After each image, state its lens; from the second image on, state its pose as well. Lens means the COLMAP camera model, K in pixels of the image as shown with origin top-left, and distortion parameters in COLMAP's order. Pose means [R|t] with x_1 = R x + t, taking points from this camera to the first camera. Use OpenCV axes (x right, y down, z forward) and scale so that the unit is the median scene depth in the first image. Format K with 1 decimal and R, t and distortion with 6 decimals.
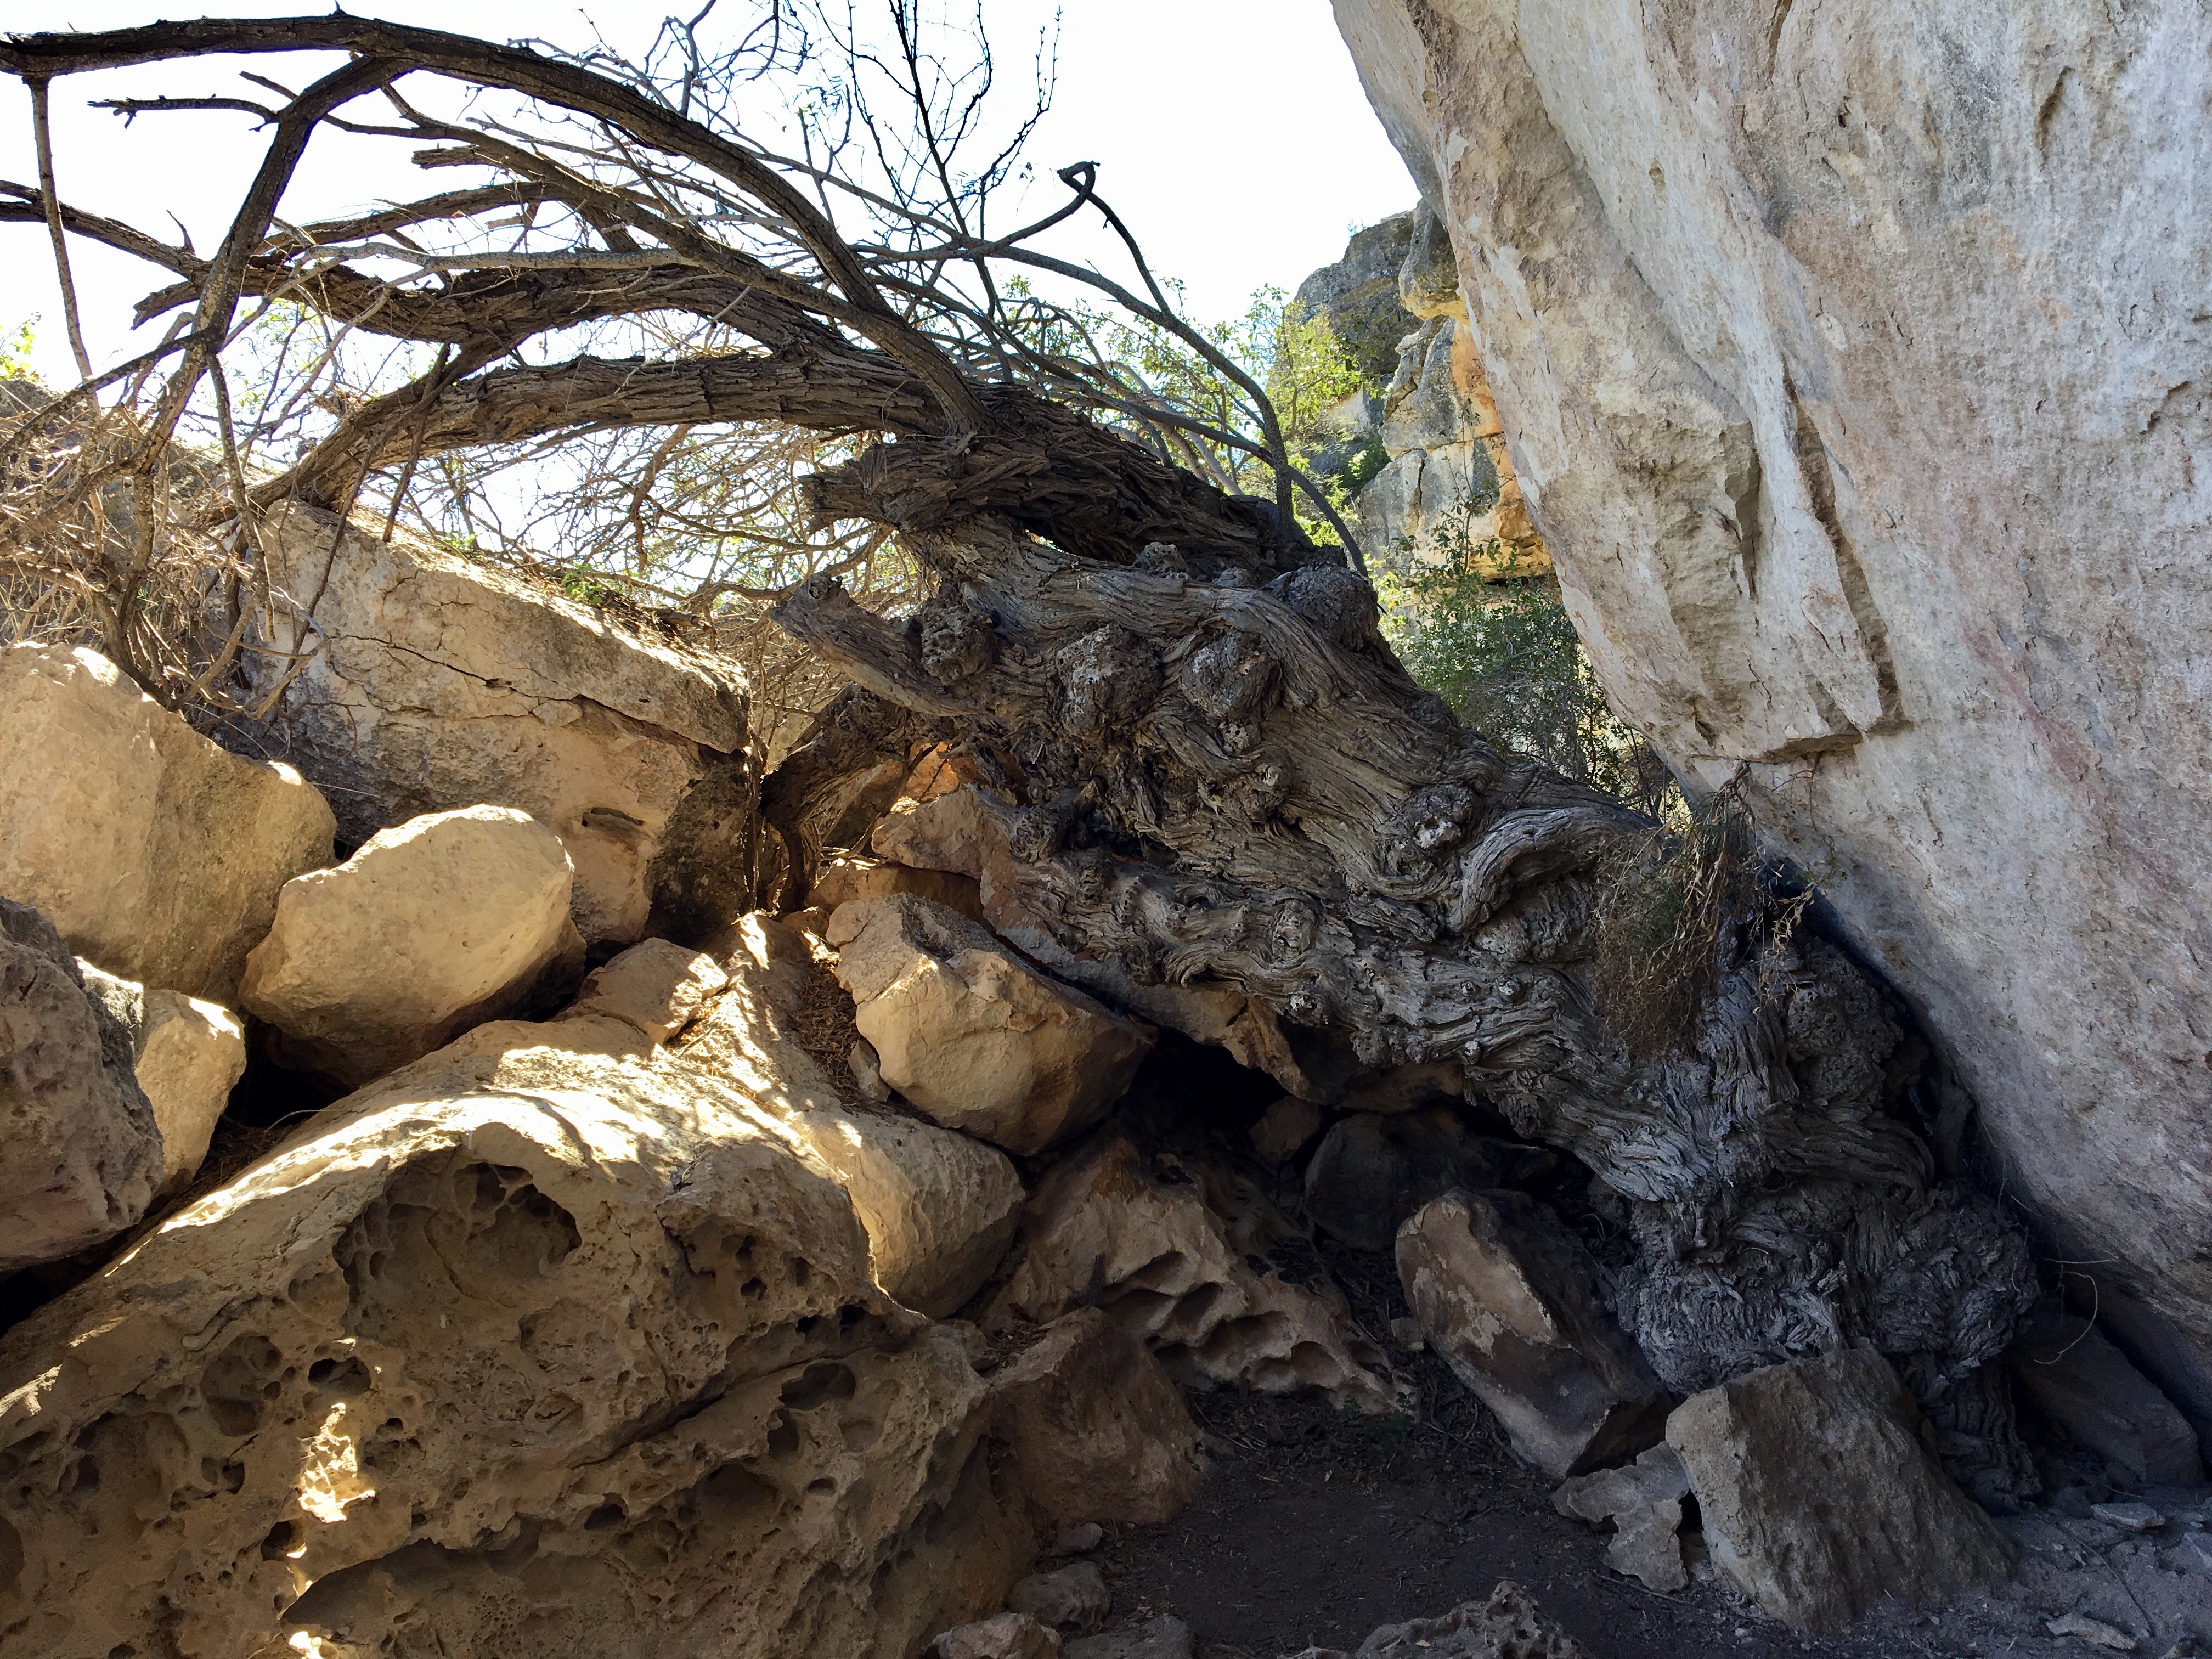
lens RADIAL K [[1840.4, 0, 1106.0], [0, 1840.4, 829.5], [0, 0, 1]] dist [0.058977, -0.059750]
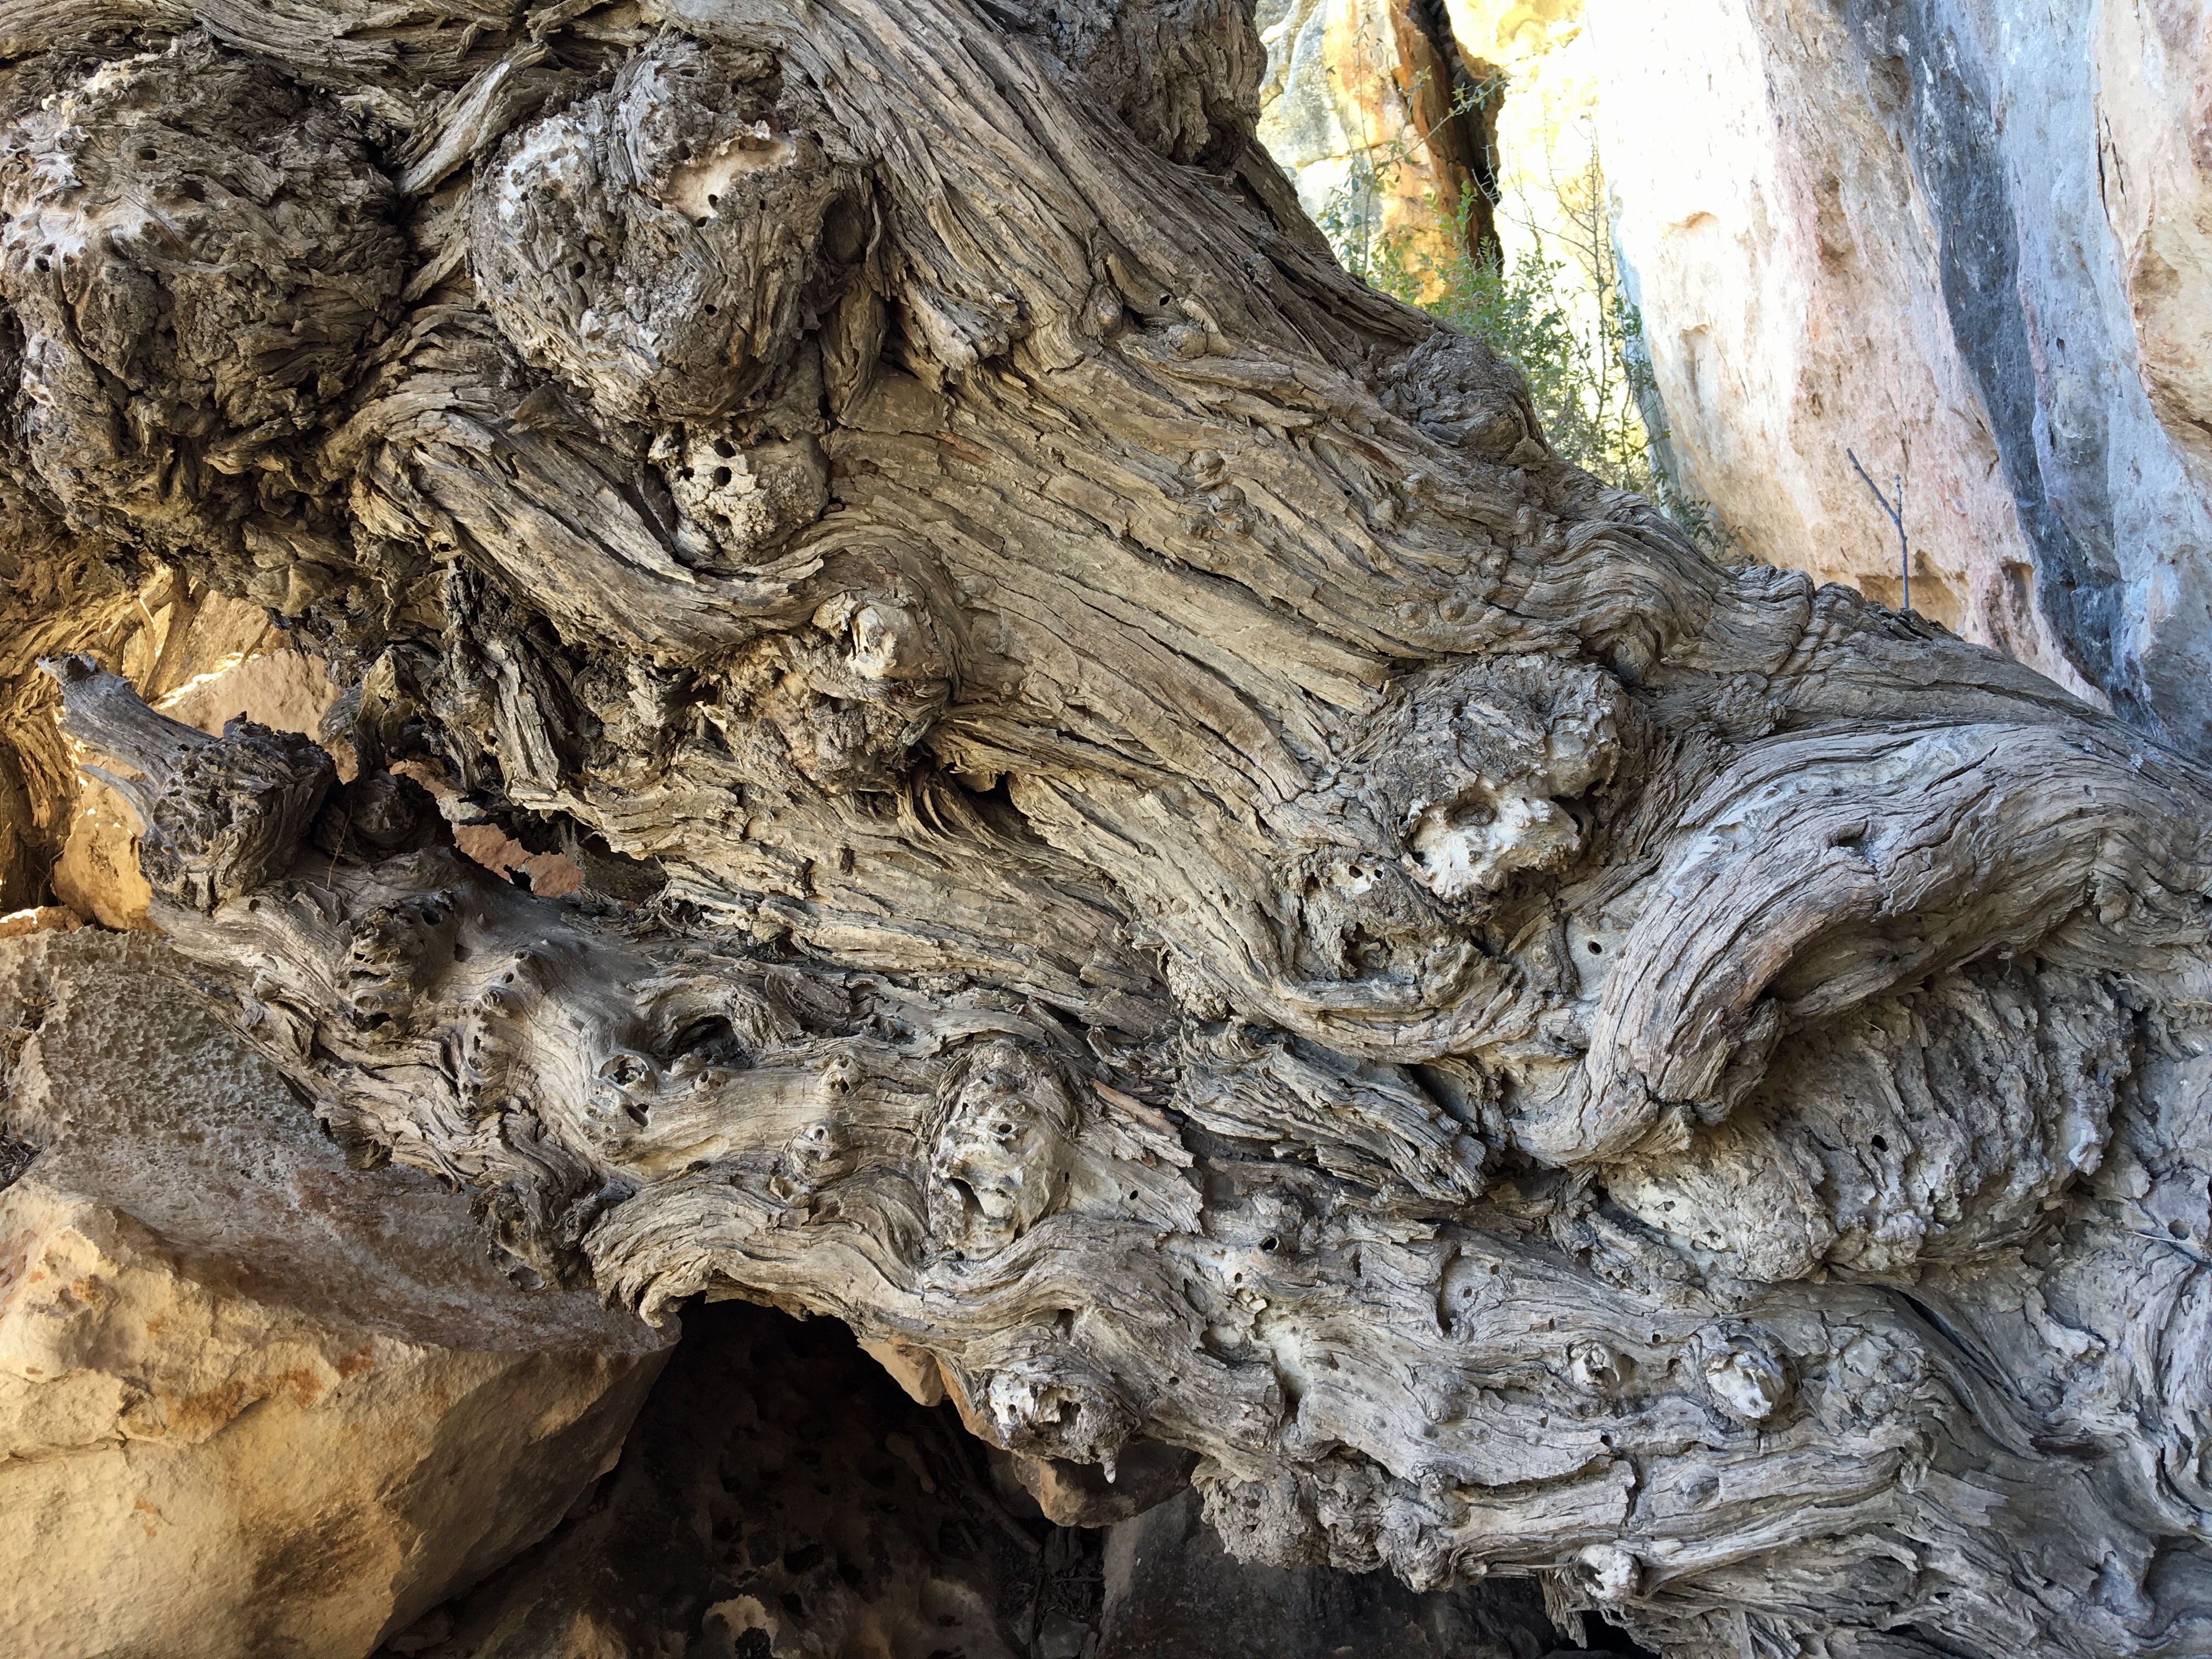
lens RADIAL K [[1840.4, 0, 1106.0], [0, 1840.4, 829.5], [0, 0, 1]] dist [0.058977, -0.059750]
pose [[0.997066, -0.033660, 0.068744, 0.102926], [0.025680, 0.993168, 0.113834, -0.031282], [-0.072106, -0.111735, 0.991119, 0.724079]]
